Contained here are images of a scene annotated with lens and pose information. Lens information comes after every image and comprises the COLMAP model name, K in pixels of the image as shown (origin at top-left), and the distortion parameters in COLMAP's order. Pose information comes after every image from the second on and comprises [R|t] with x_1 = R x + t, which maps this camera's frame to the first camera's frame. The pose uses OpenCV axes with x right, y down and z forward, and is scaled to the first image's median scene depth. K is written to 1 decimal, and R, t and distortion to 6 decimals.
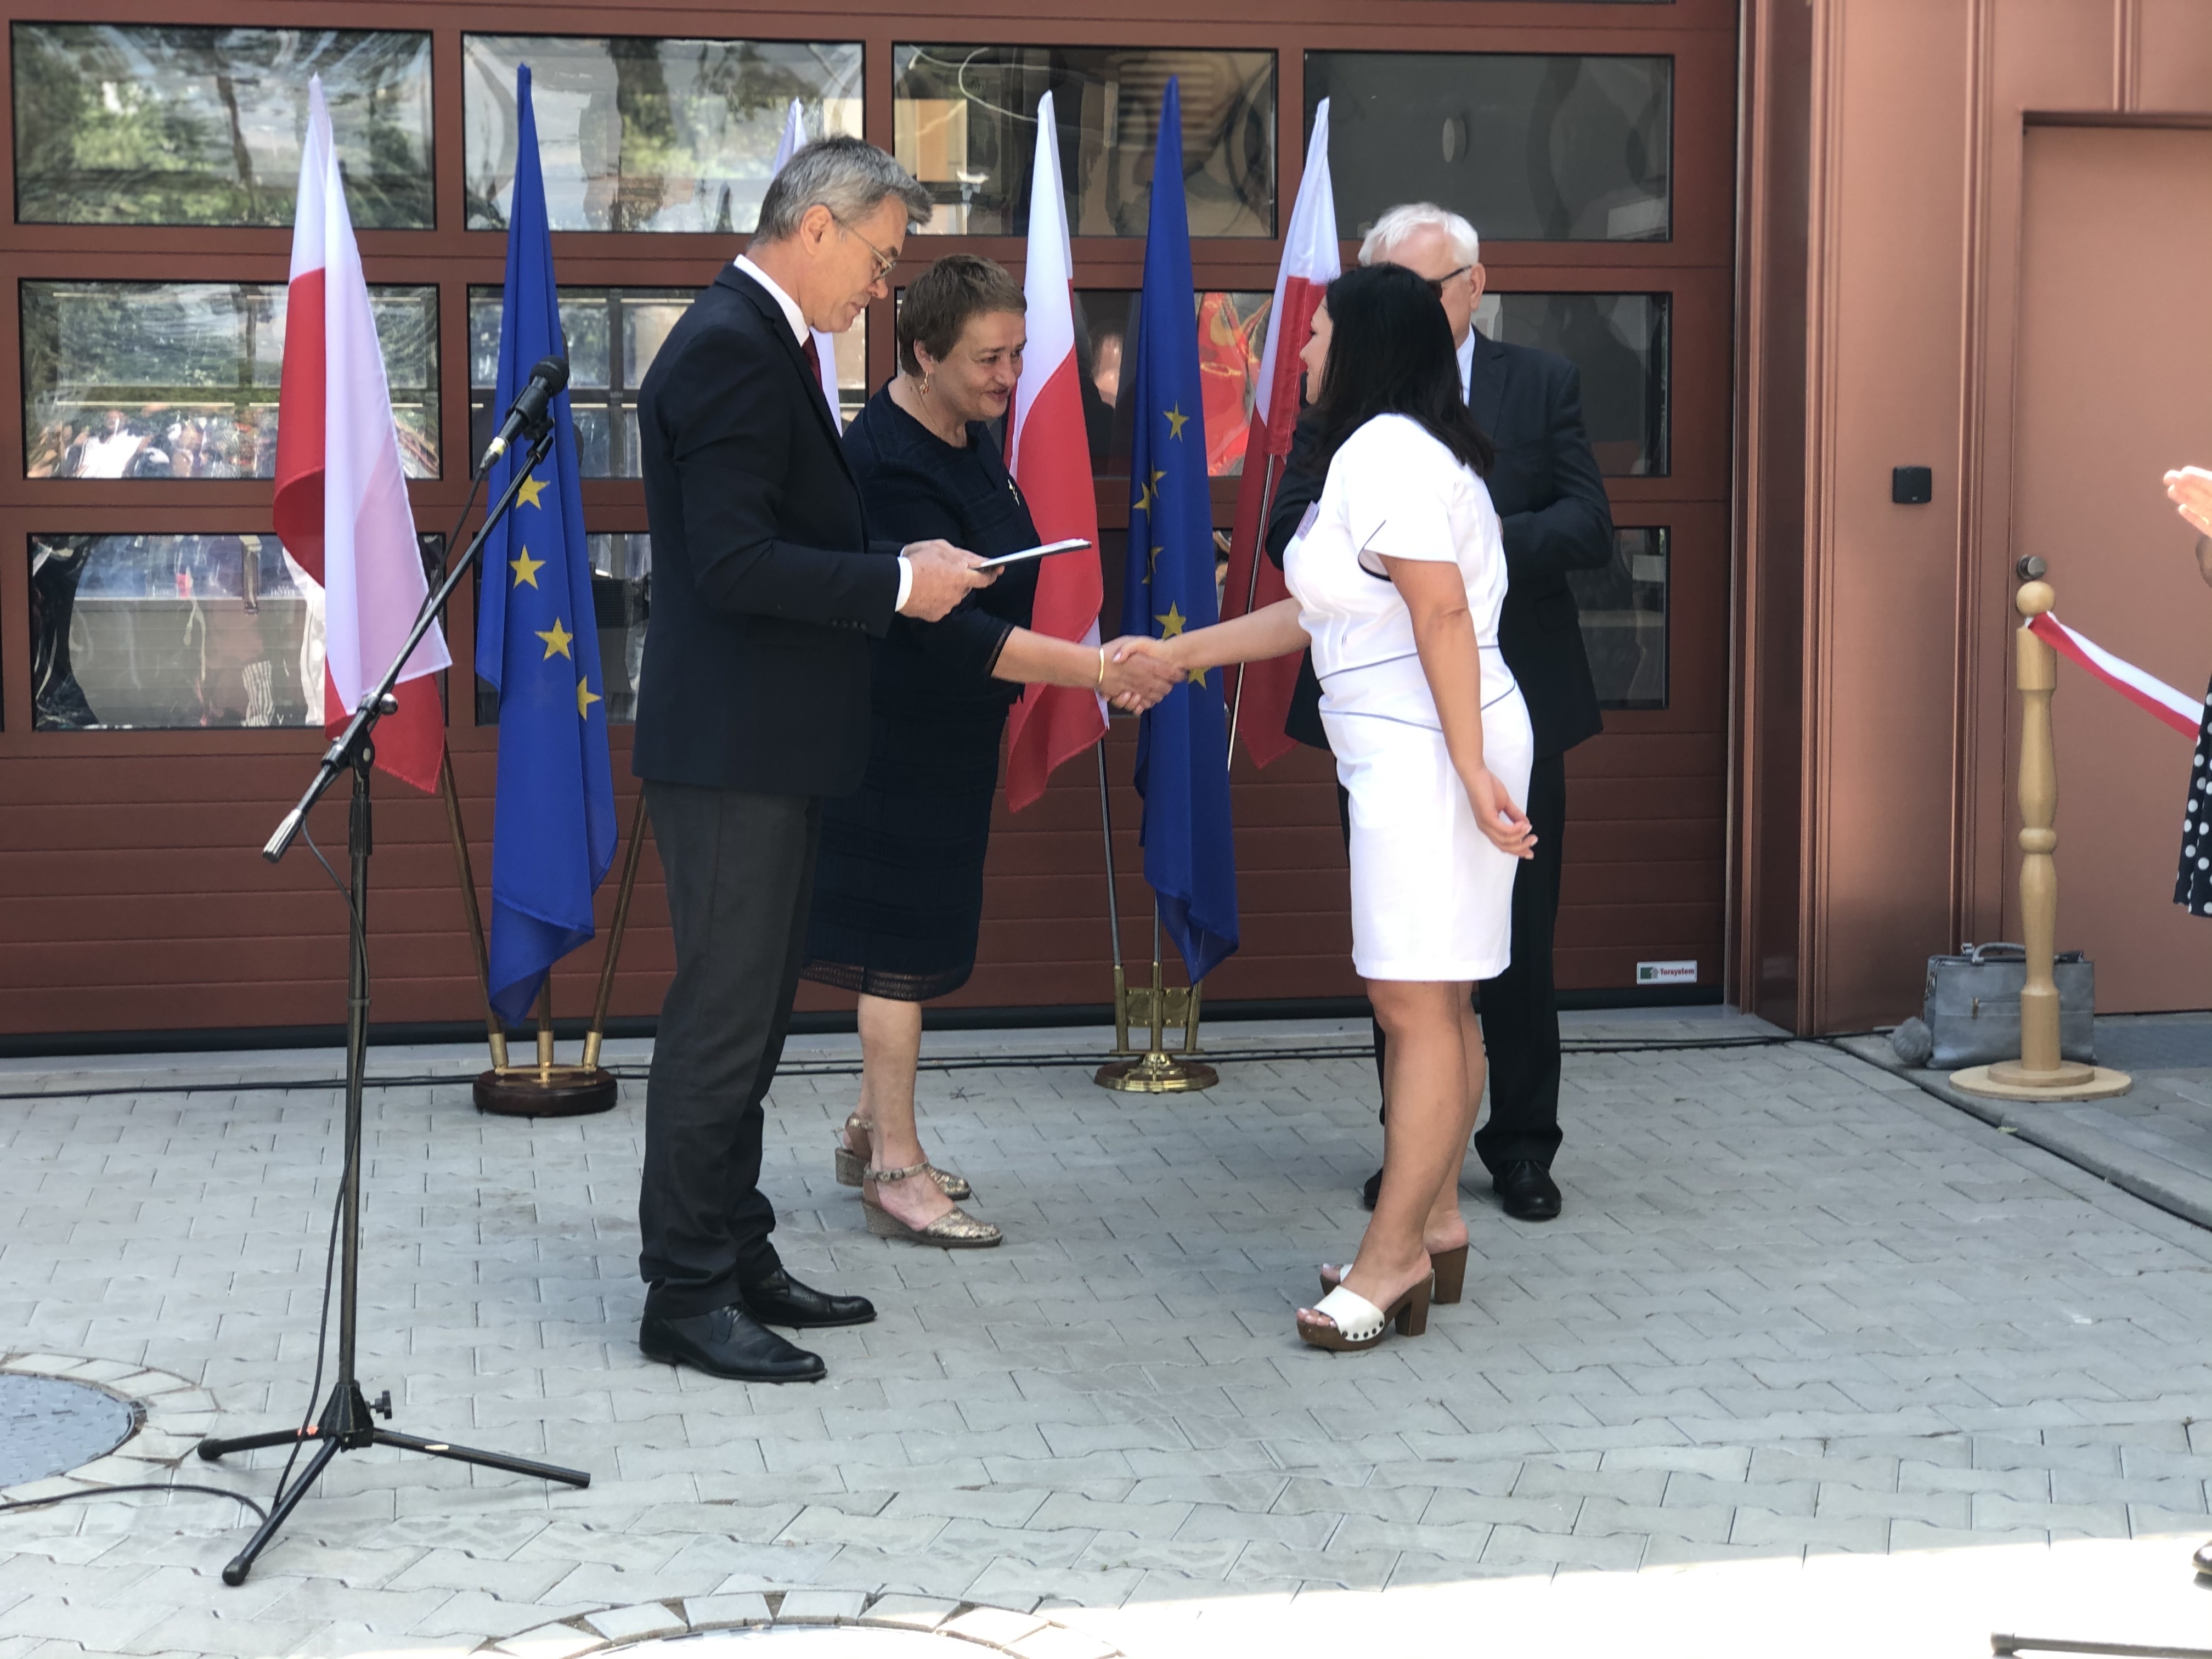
lens RADIAL K [[3334.3, 0, 1106.0], [0, 3334.3, 829.5], [0, 0, 1]] dist [-0.007296, 0.126972]
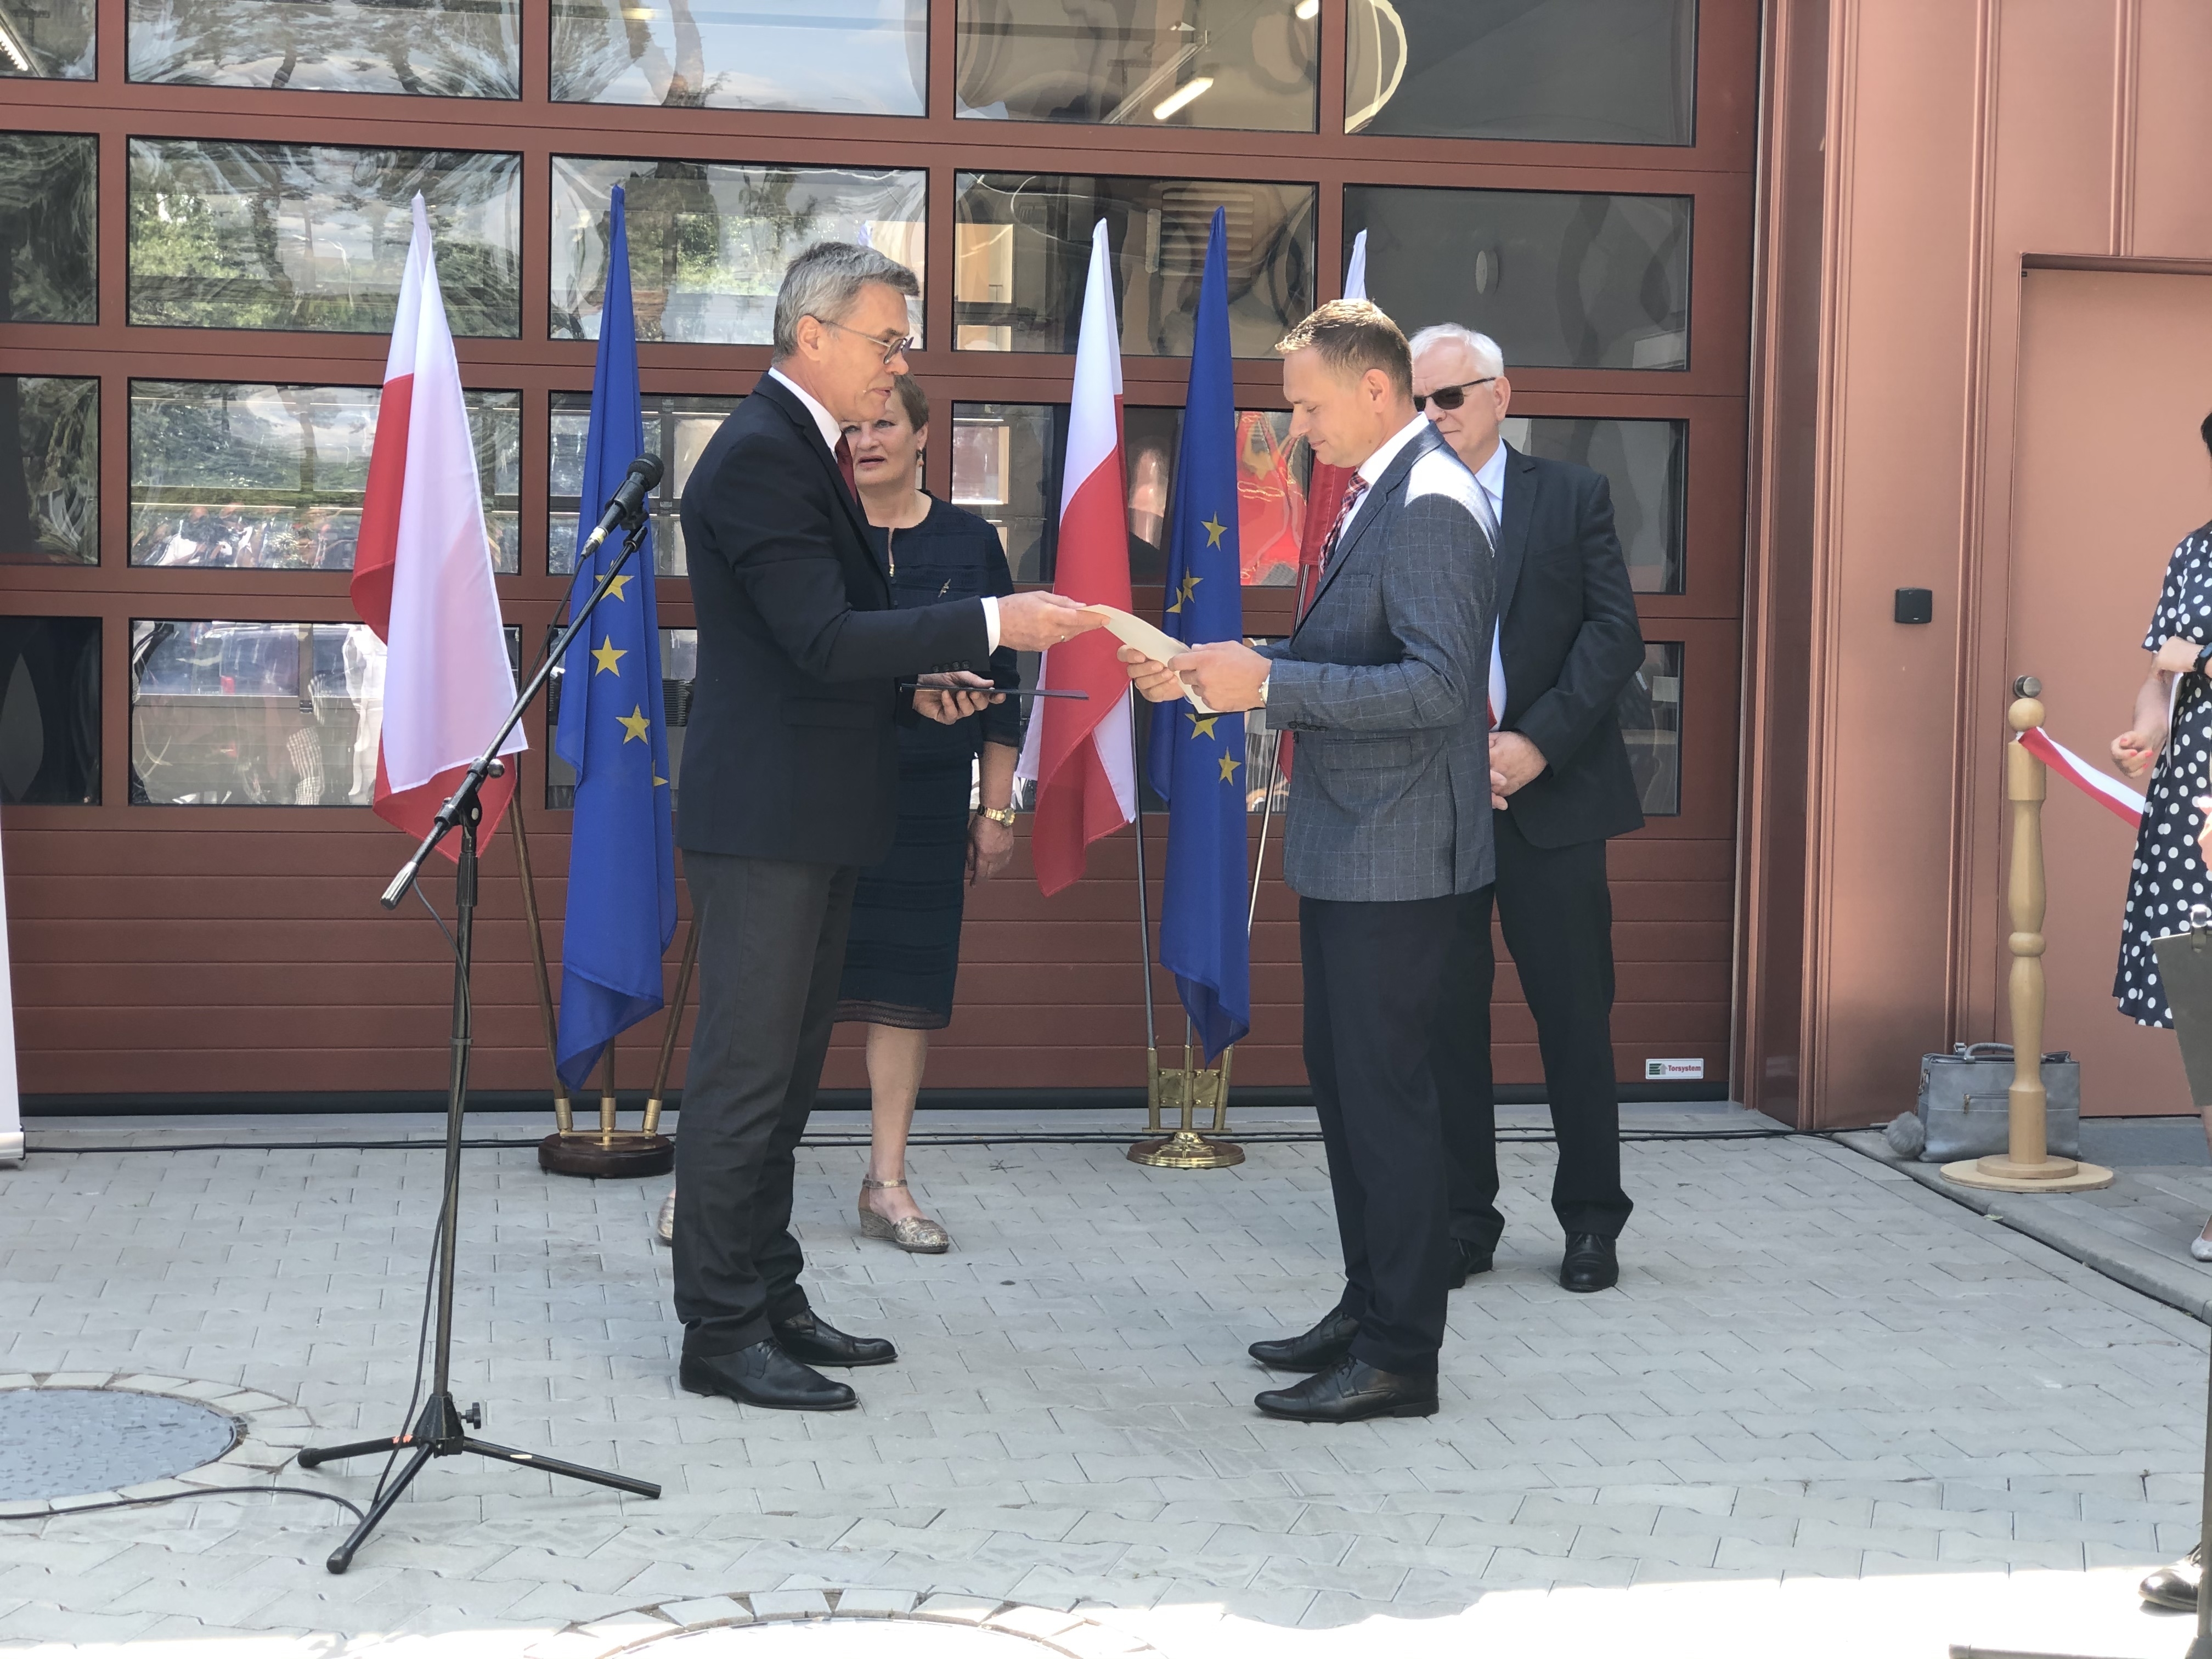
lens RADIAL K [[3412.5, 0, 1125.3], [0, 3412.5, 914.3], [0, 0, 1]] dist [-0.002863, 0.129477]
pose [[0.999836, 0.018107, -0.000038, -0.006689], [-0.018105, 0.999702, -0.016352, 0.020920], [-0.000259, 0.016350, 0.999866, -0.098147]]
